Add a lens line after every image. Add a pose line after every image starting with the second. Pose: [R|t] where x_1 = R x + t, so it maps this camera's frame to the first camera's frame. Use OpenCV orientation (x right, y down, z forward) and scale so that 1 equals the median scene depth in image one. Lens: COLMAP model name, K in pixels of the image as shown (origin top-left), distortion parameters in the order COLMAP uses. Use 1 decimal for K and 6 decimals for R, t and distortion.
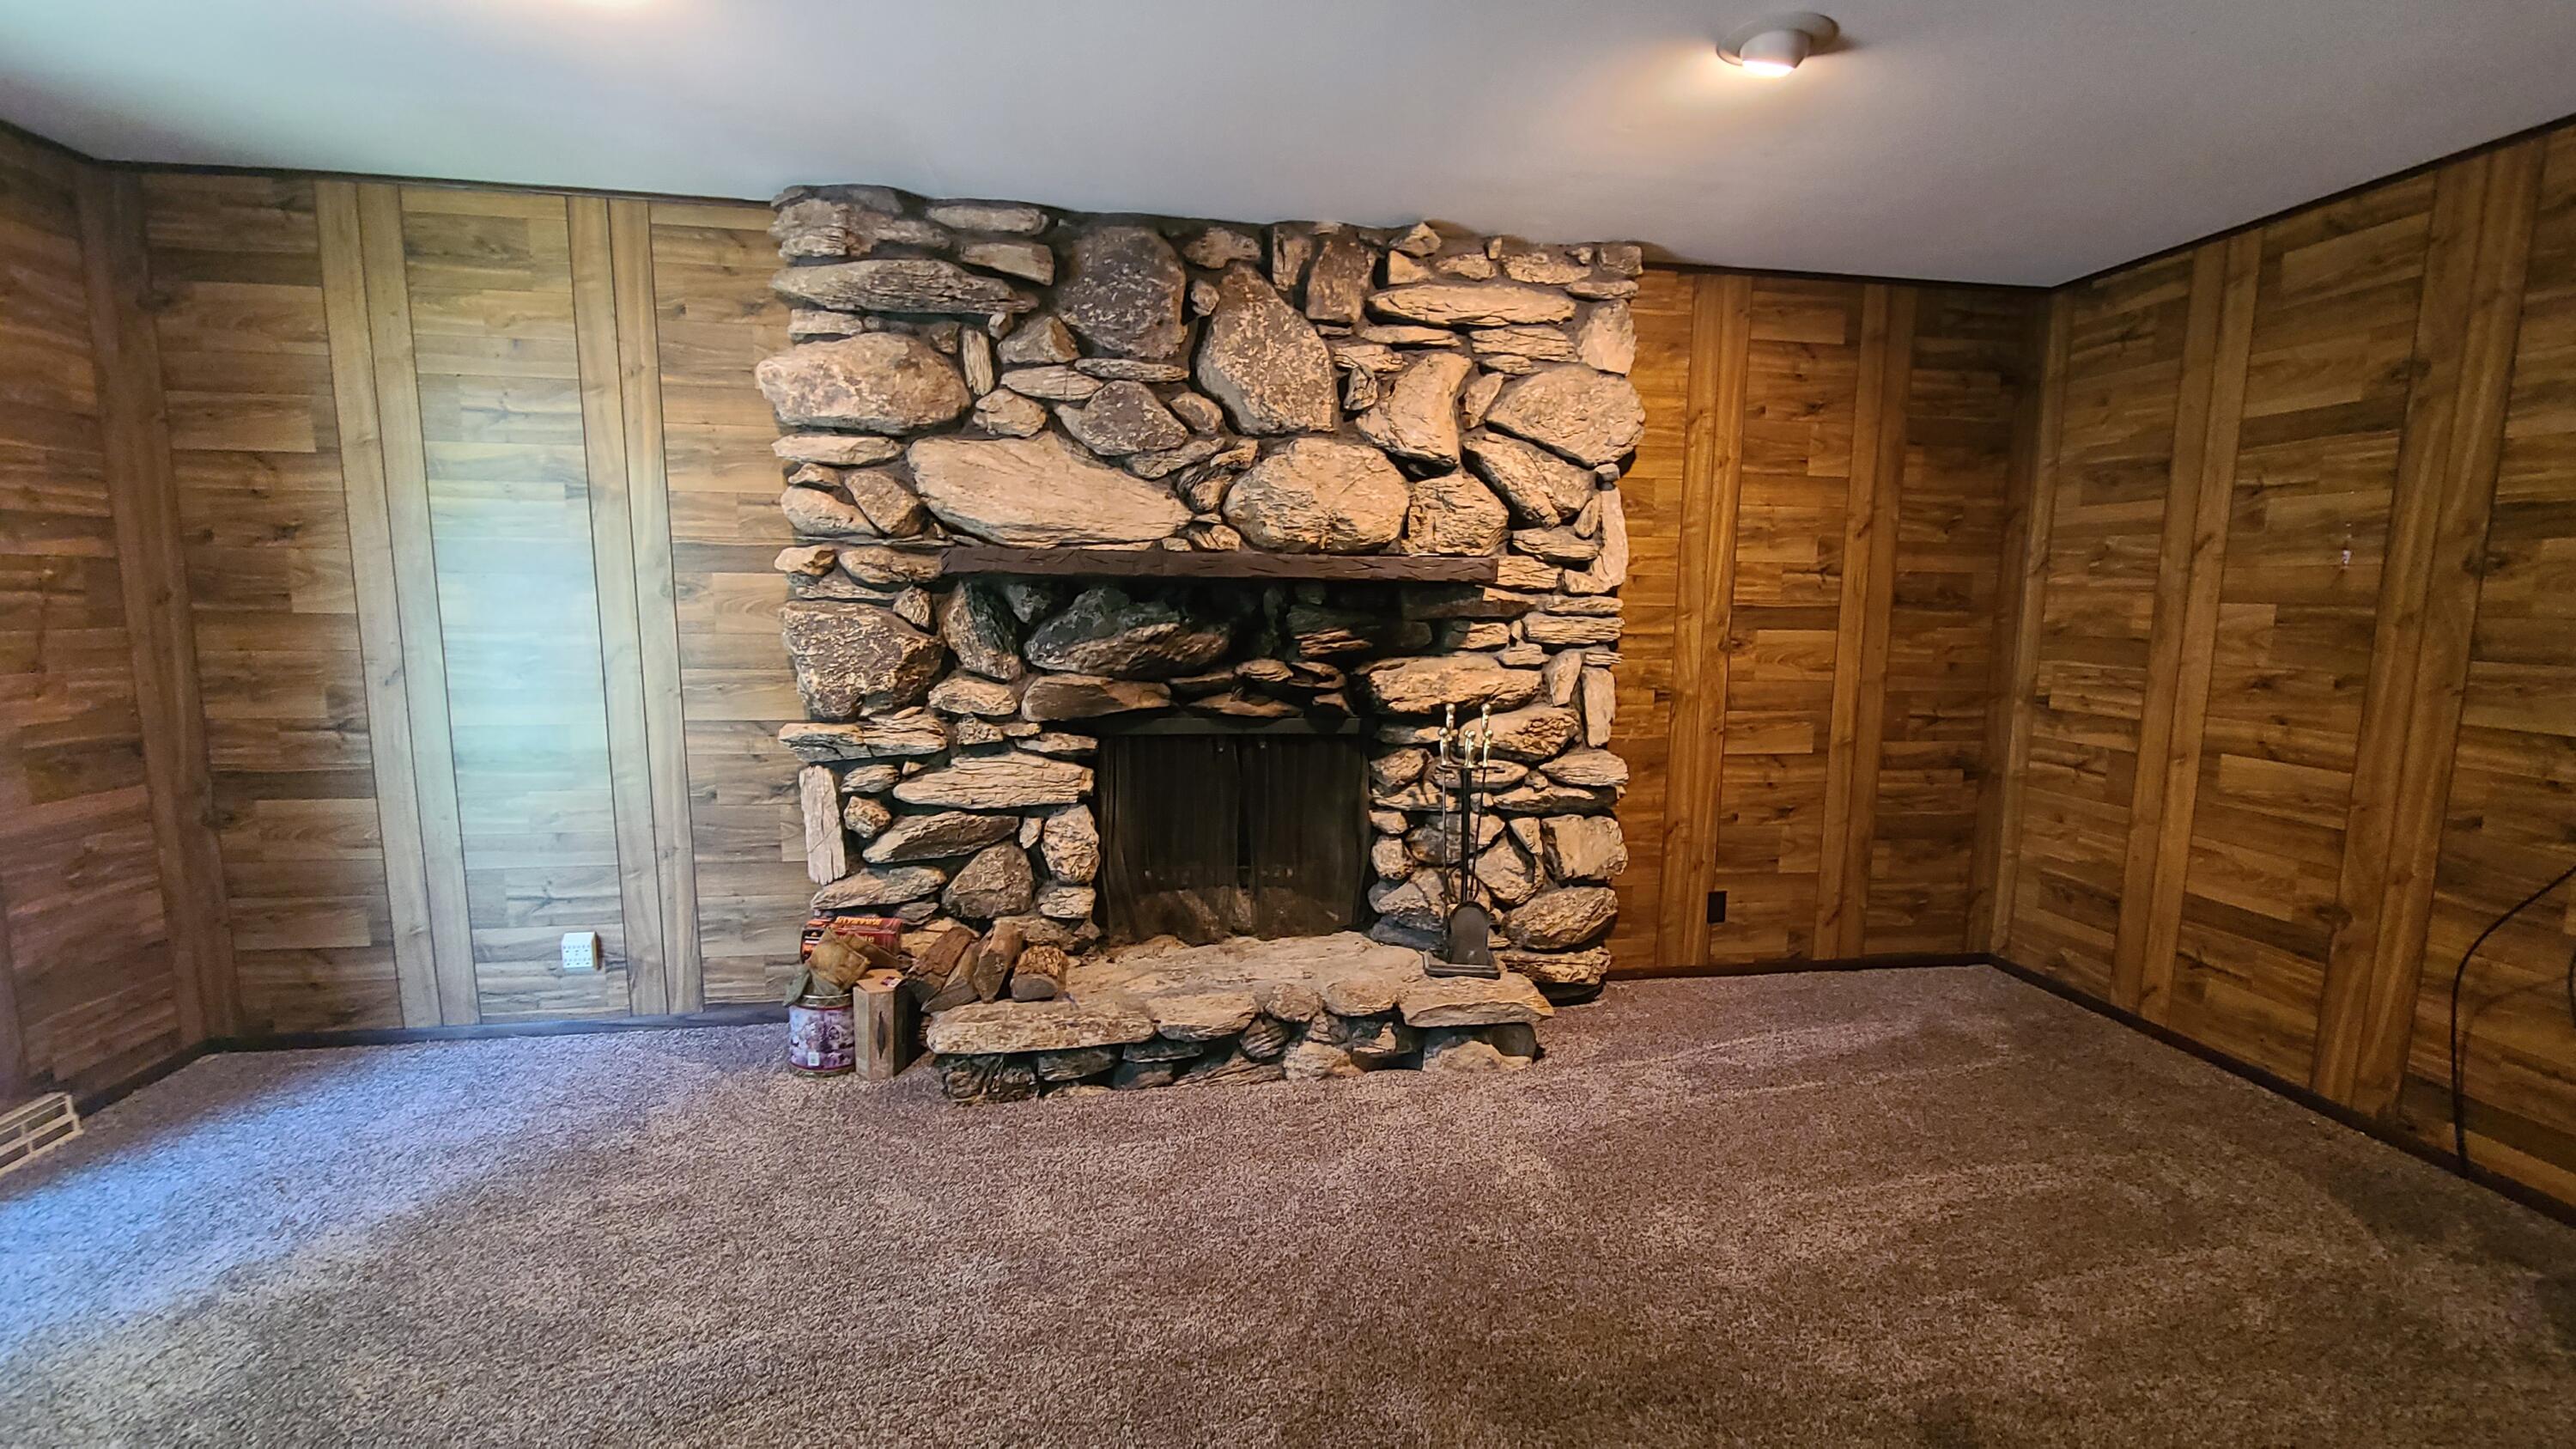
lens RADIAL K [[1047.8, 0, 1323.8], [0, 1047.8, 733.9], [0, 0, 1]] dist [0.008702, -0.006269]
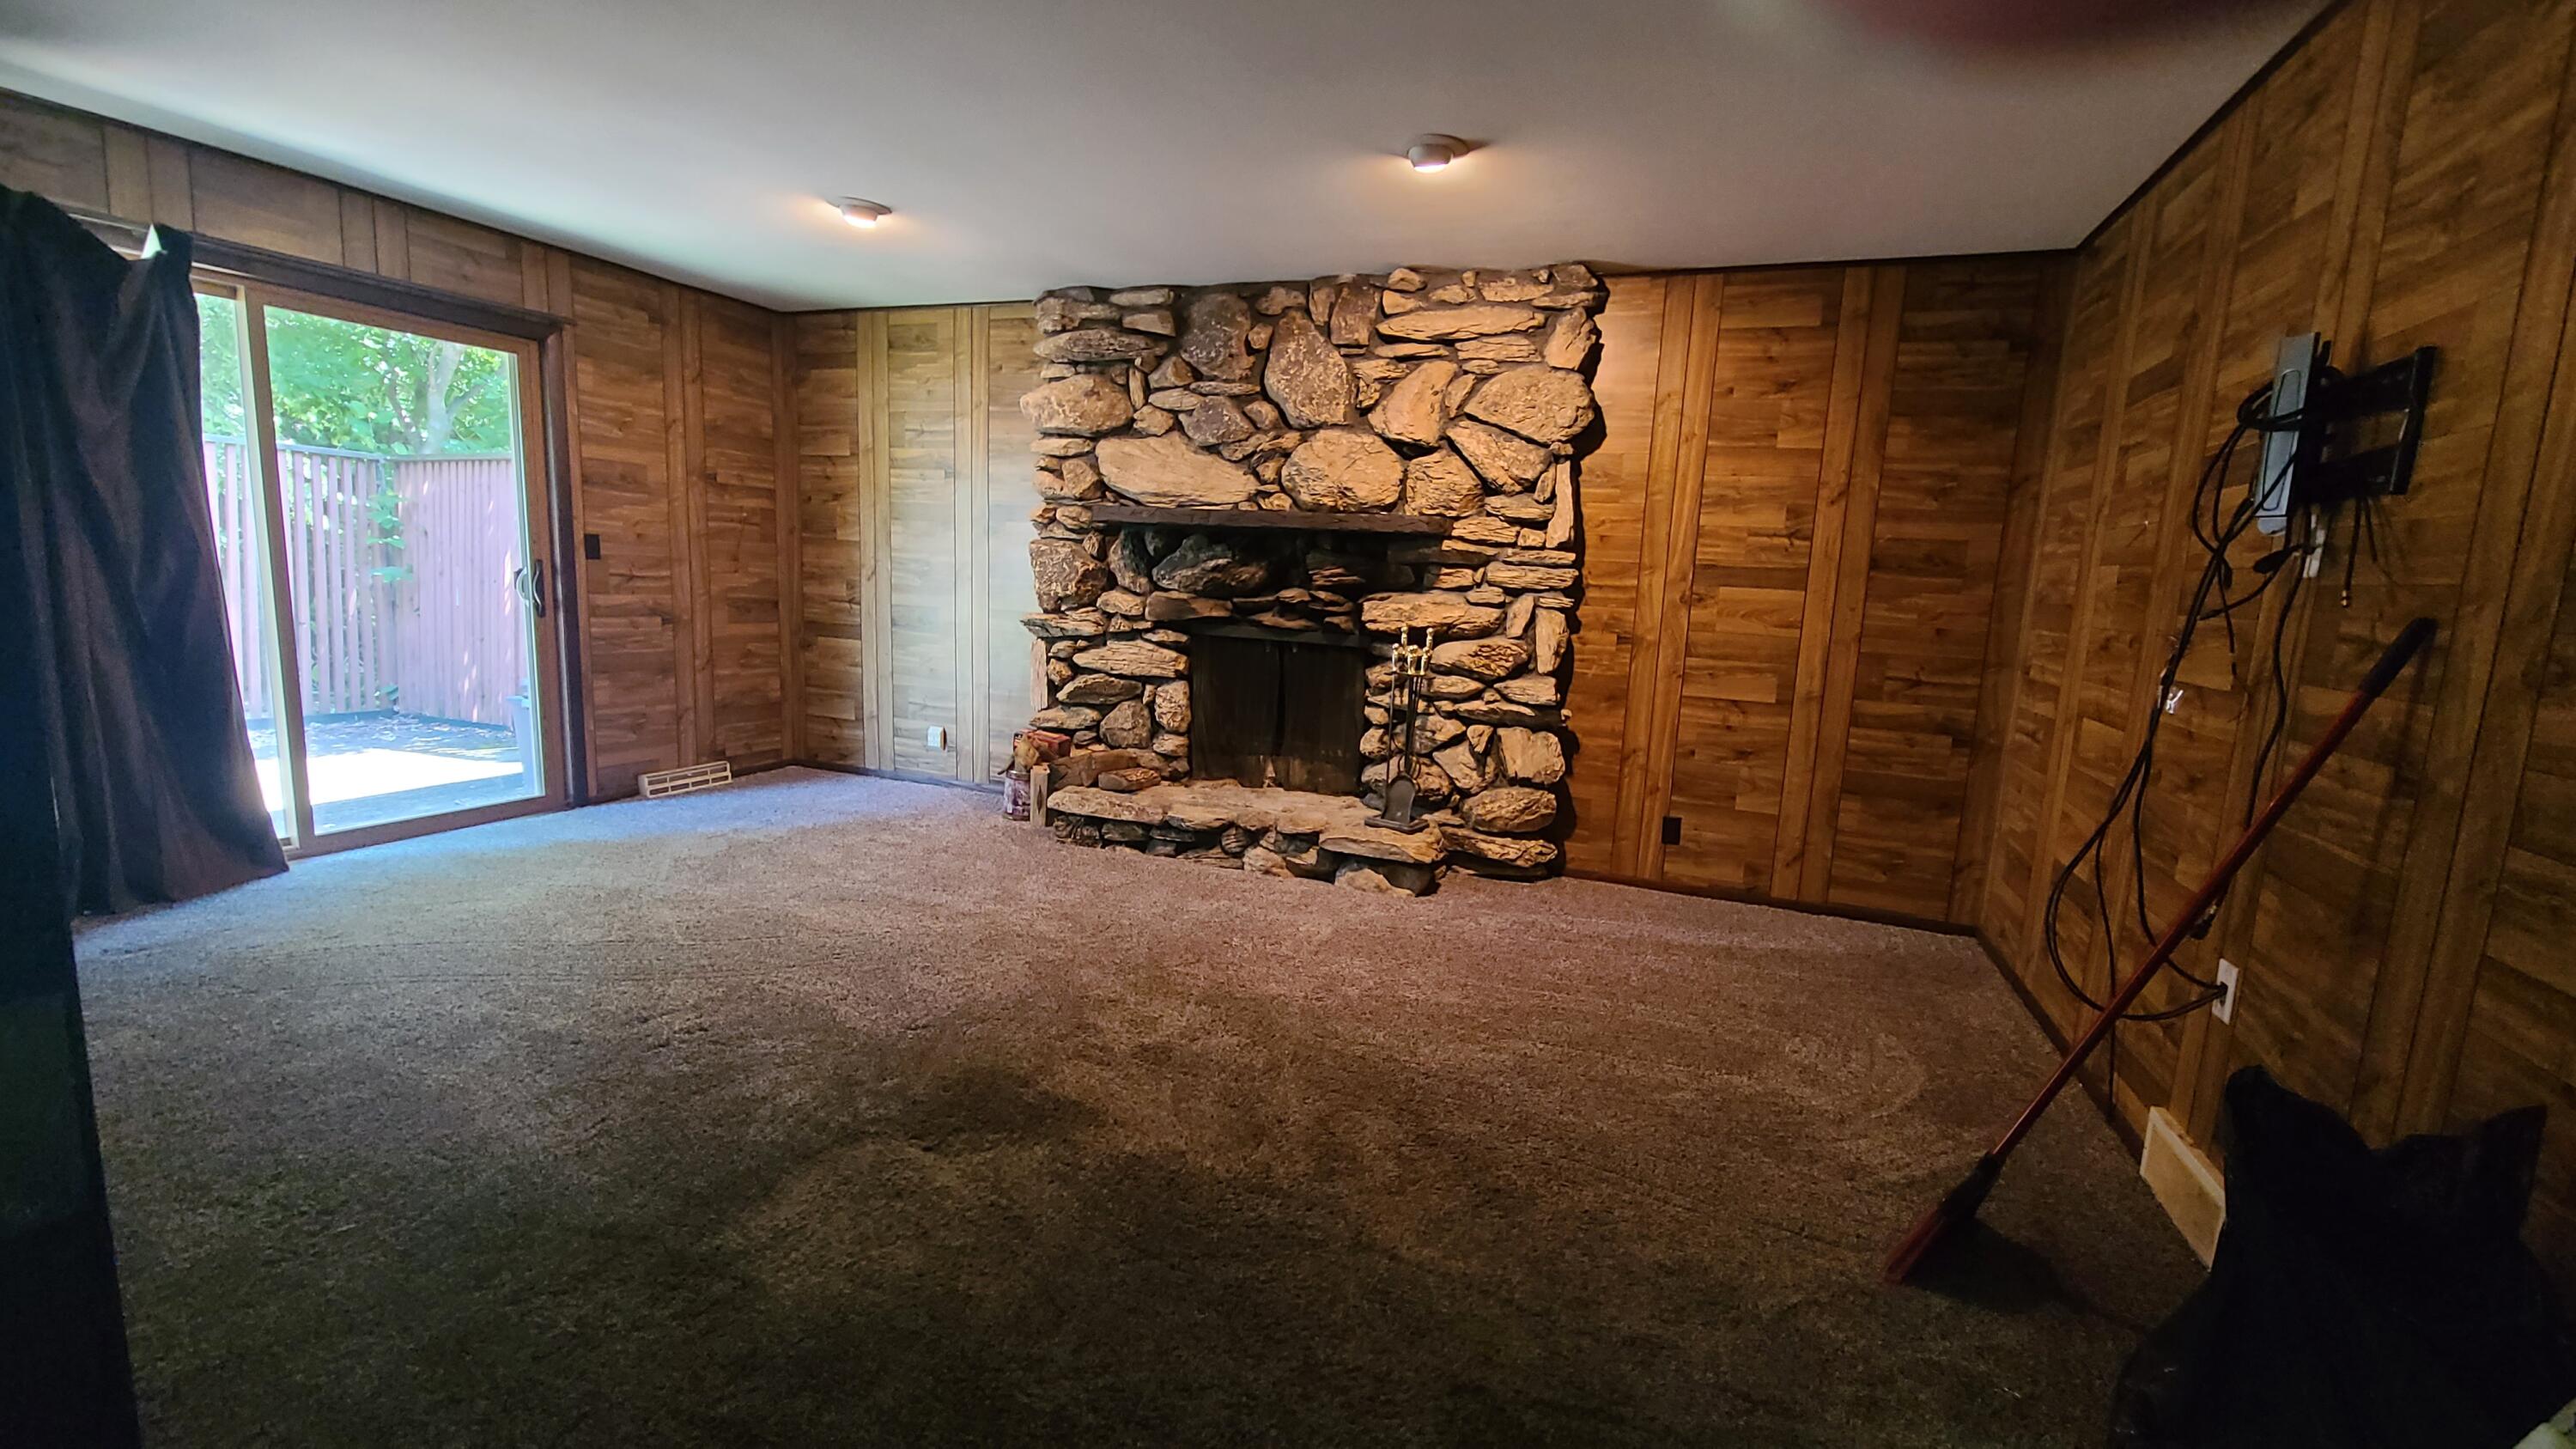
lens RADIAL K [[1047.8, 0, 1323.8], [0, 1047.8, 733.9], [0, 0, 1]] dist [0.008702, -0.006269]
pose [[0.866345, 0.107191, -0.487808, 0.703452], [-0.105452, 0.993937, 0.031125, 0.077618], [0.488187, 0.024476, 0.872396, -0.211570]]
